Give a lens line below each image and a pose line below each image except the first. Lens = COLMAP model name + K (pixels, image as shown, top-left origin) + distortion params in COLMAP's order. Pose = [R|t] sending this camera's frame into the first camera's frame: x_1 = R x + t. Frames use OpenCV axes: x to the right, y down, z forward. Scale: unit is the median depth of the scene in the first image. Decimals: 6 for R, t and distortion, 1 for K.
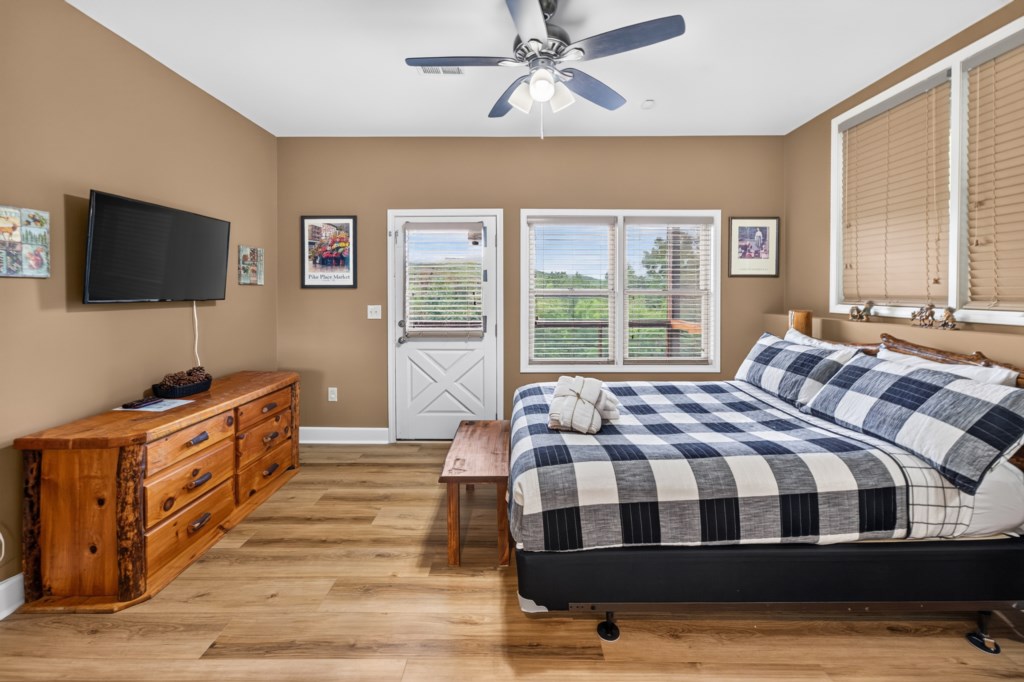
lens RADIAL K [[421.0, 0, 514.2], [0, 421.0, 299.0], [0, 0, 1]] dist [-0.044343, 0.031522]
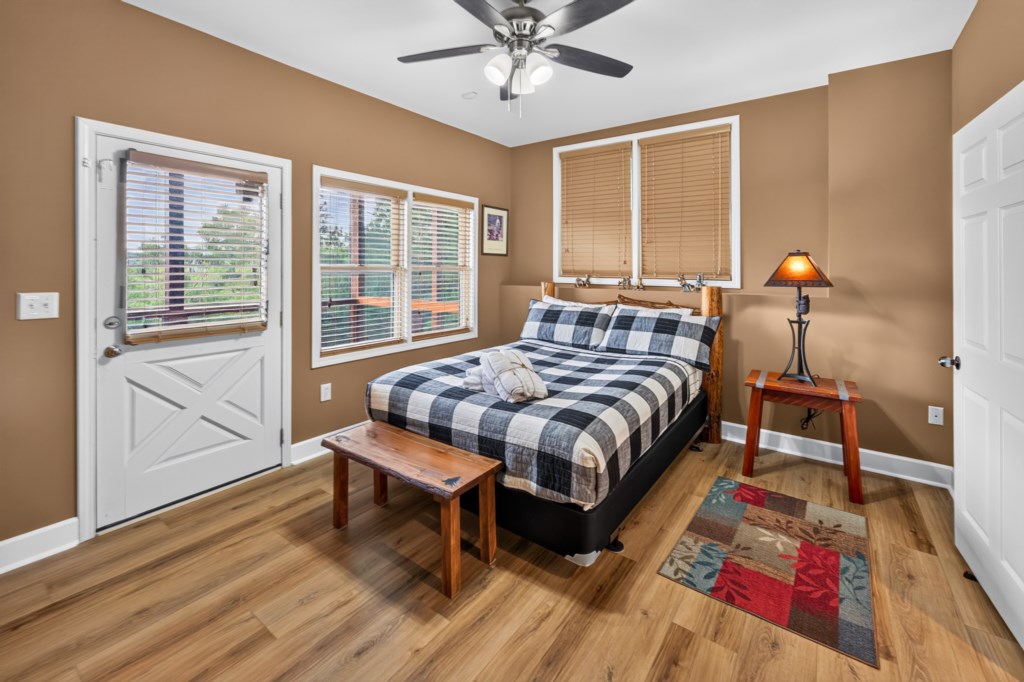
lens RADIAL K [[434.7, 0, 511.2], [0, 434.7, 266.1], [0, 0, 1]] dist [-0.001713, 0.000135]
pose [[0.593601, 0.004445, 0.804747, -0.430602], [0.010132, 0.999864, -0.012996, -0.005561], [-0.804696, 0.015868, 0.593475, 0.205022]]
